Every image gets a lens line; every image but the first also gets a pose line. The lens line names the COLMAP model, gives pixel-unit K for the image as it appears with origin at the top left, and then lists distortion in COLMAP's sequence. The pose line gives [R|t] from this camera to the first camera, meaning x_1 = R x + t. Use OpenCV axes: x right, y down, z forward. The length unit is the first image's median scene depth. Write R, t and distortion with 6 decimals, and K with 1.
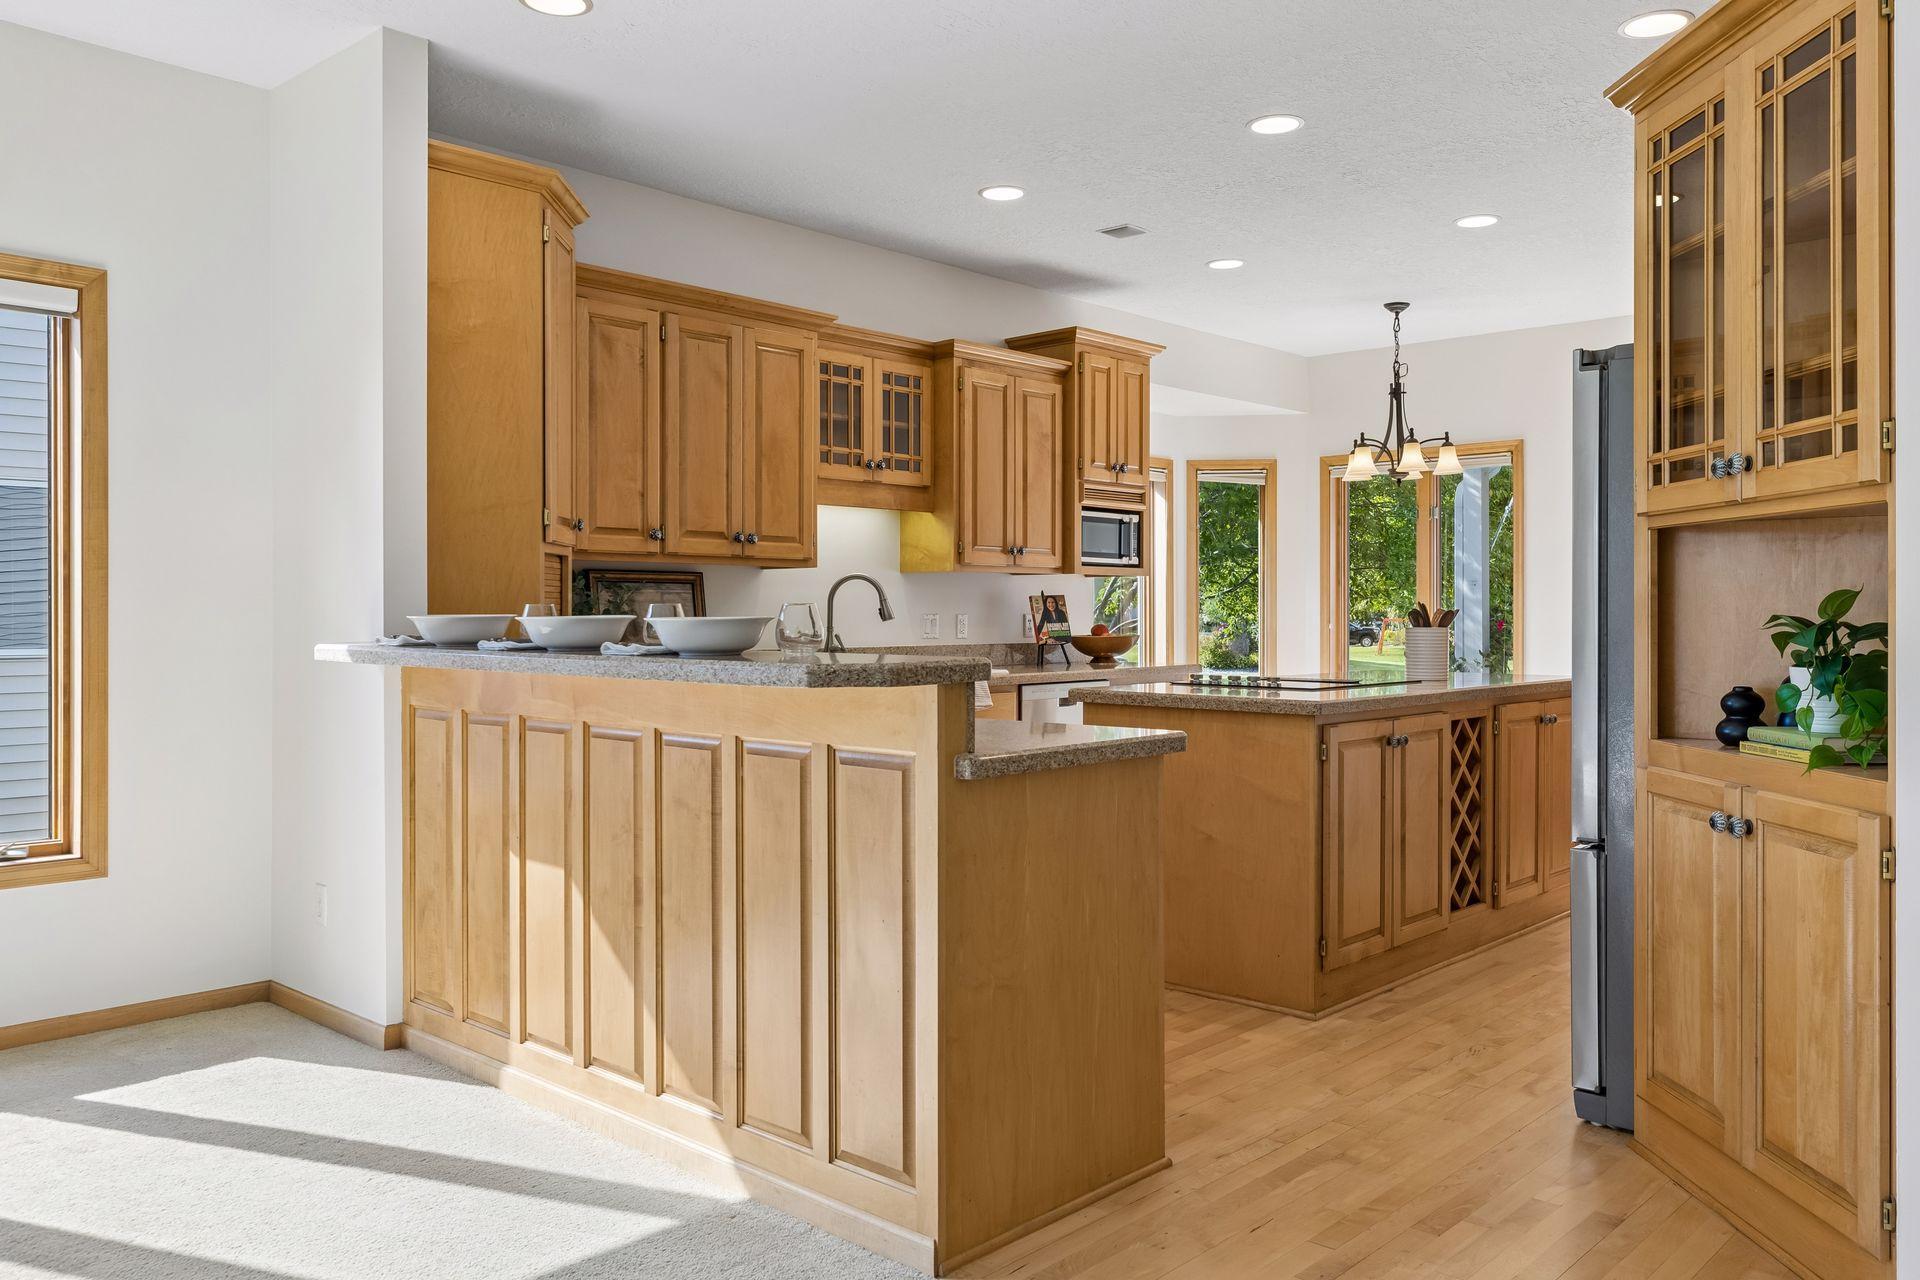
lens RADIAL K [[1449.2, 0, 963.5], [0, 1449.2, 614.7], [0, 0, 1]] dist [-0.001570, 0.001094]
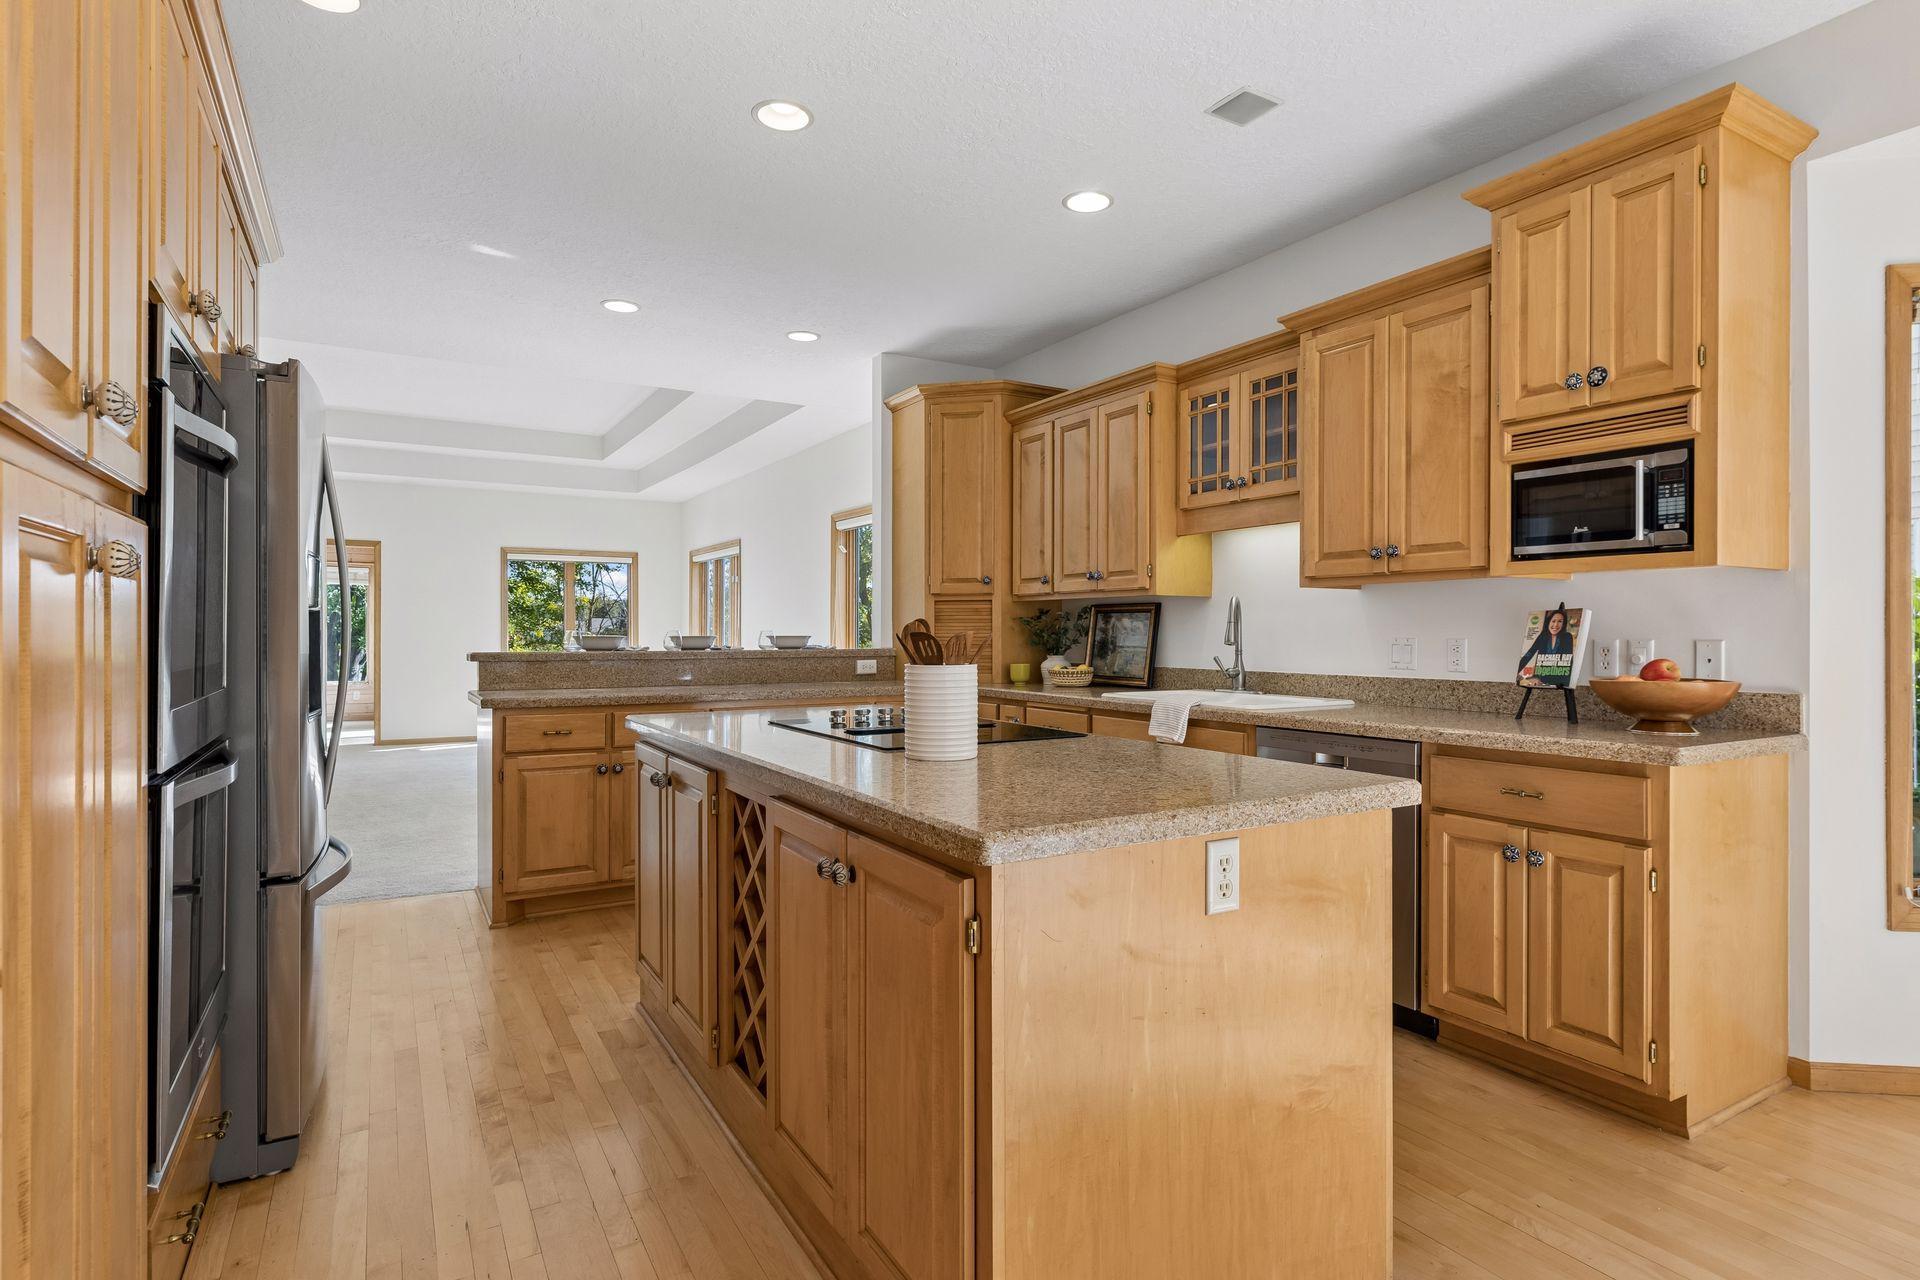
lens RADIAL K [[991.4, 0, 971.0], [0, 991.4, 636.1], [0, 0, 1]] dist [0.000057, 0.000221]
pose [[-0.279700, 0.002281, -0.960085, 0.601870], [-0.003322, 0.999989, 0.003344, -0.002945], [0.960082, 0.004125, -0.279690, 0.979464]]
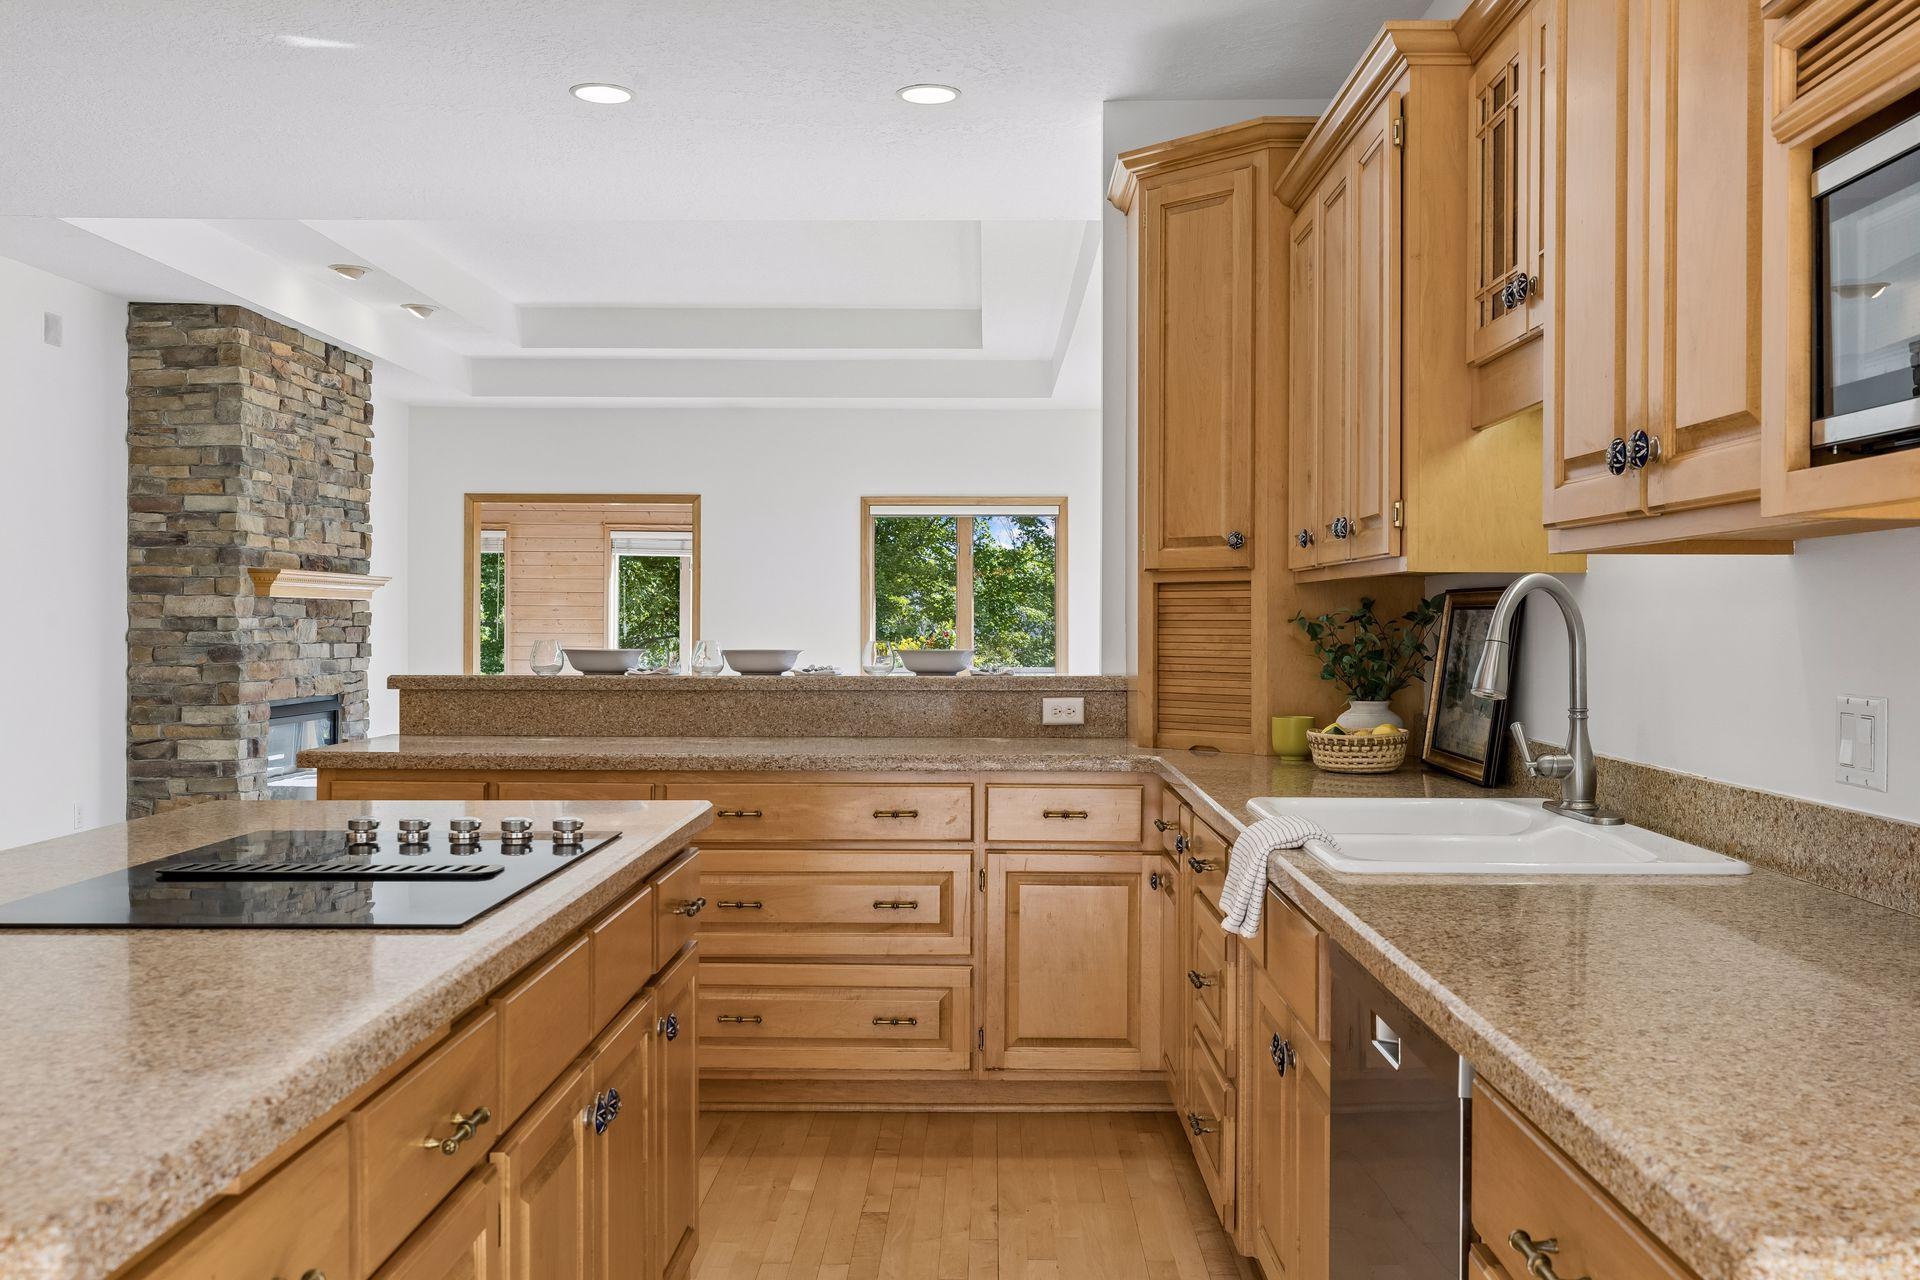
lens RADIAL K [[1675.1, 0, 966.0], [0, 1675.1, 627.1], [0, 0, 1]] dist [0.004205, 0.008029]
pose [[-0.740431, 0.000794, -0.672131, 0.333294], [-0.004281, 0.999973, 0.005897, -0.015561], [0.672118, 0.007244, -0.740408, 1.187485]]
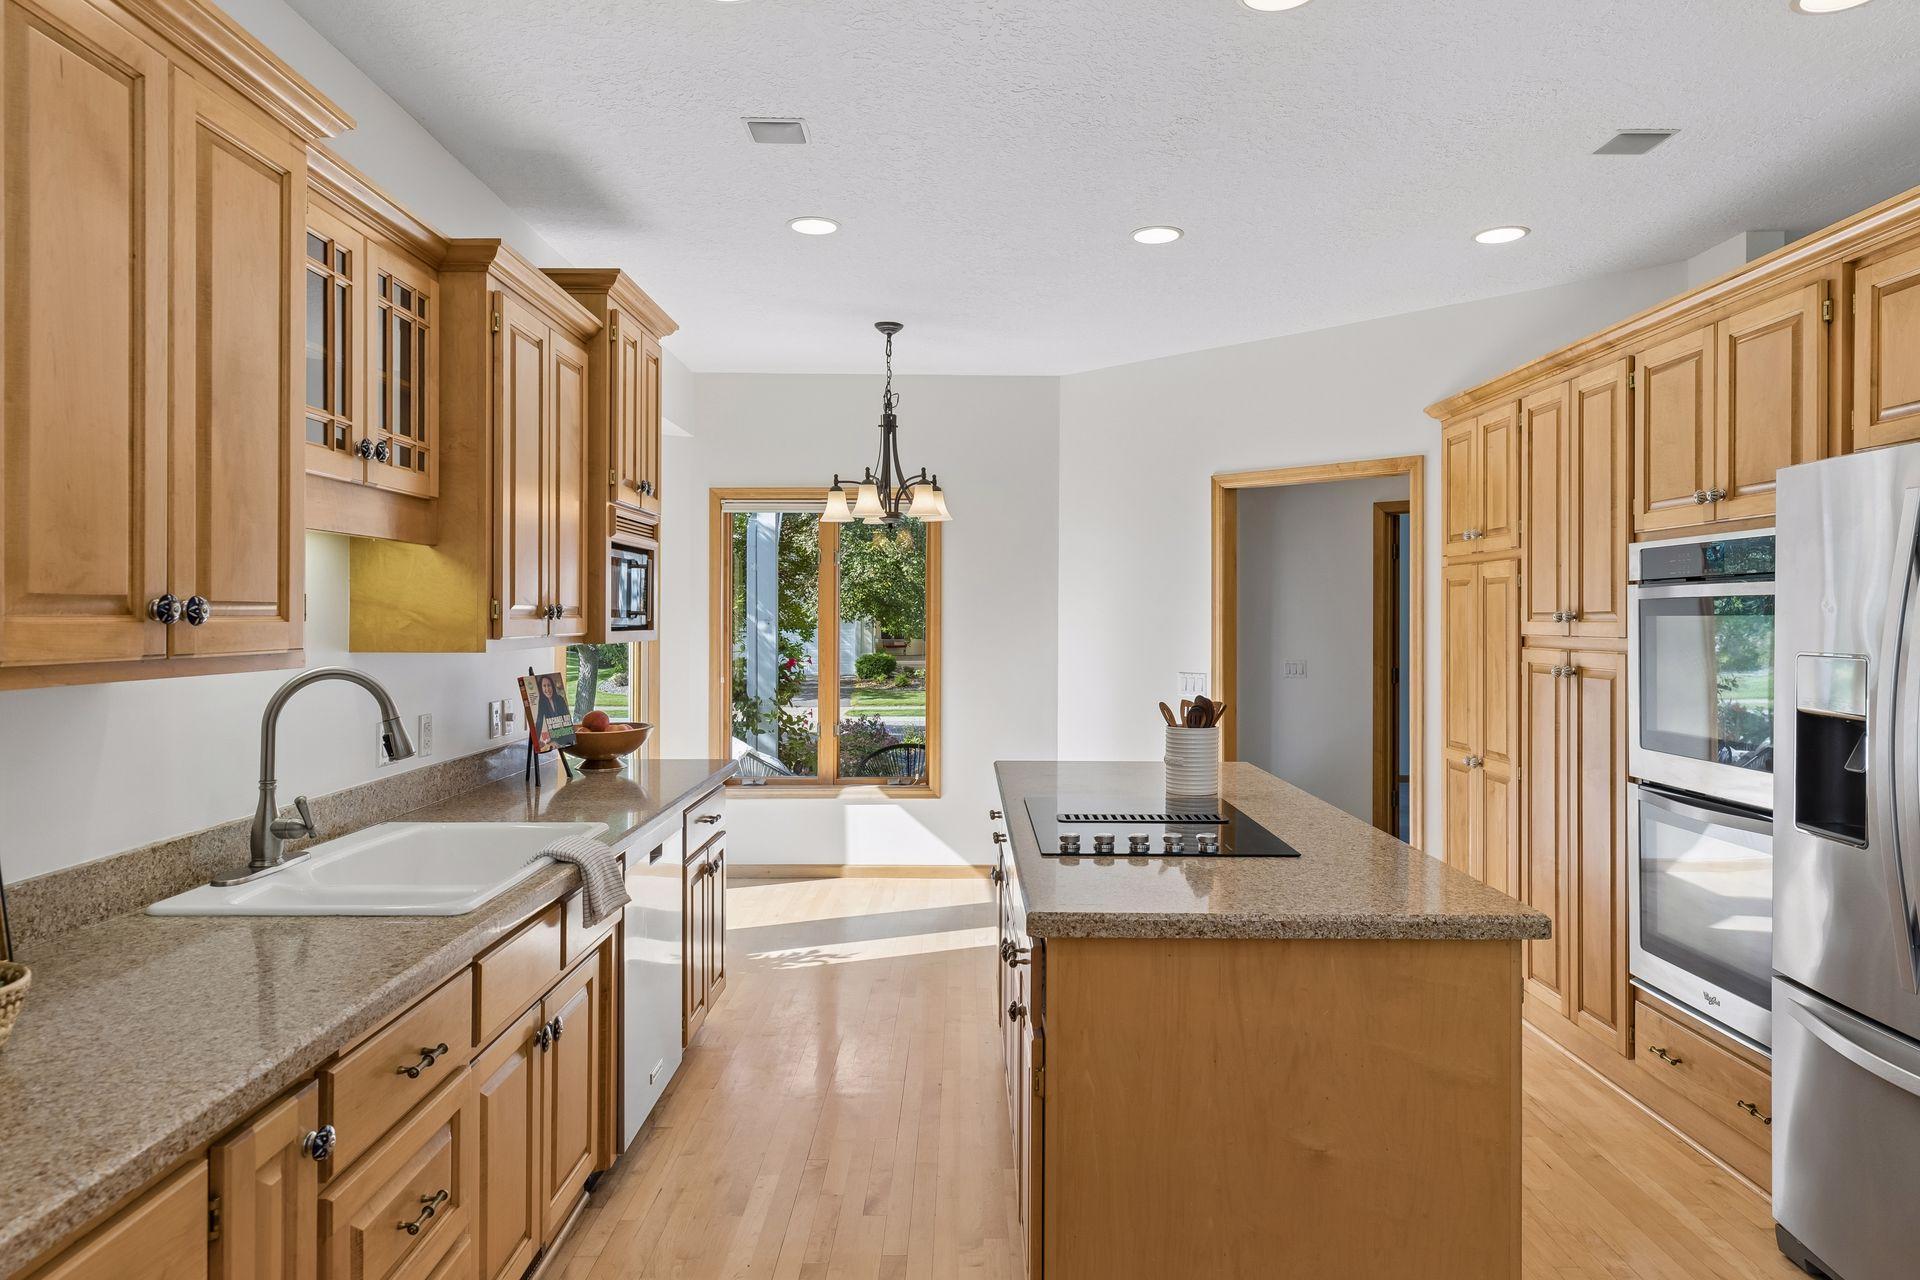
lens RADIAL K [[1157.1, 0, 962.4], [0, 1157.1, 615.6], [0, 0, 1]] dist [0.005840, 0.000517]
pose [[0.725493, 0.001400, 0.688229, -0.182855], [-0.001659, 0.999999, -0.000286, -0.044880], [-0.688228, -0.000934, 0.725494, 0.547517]]
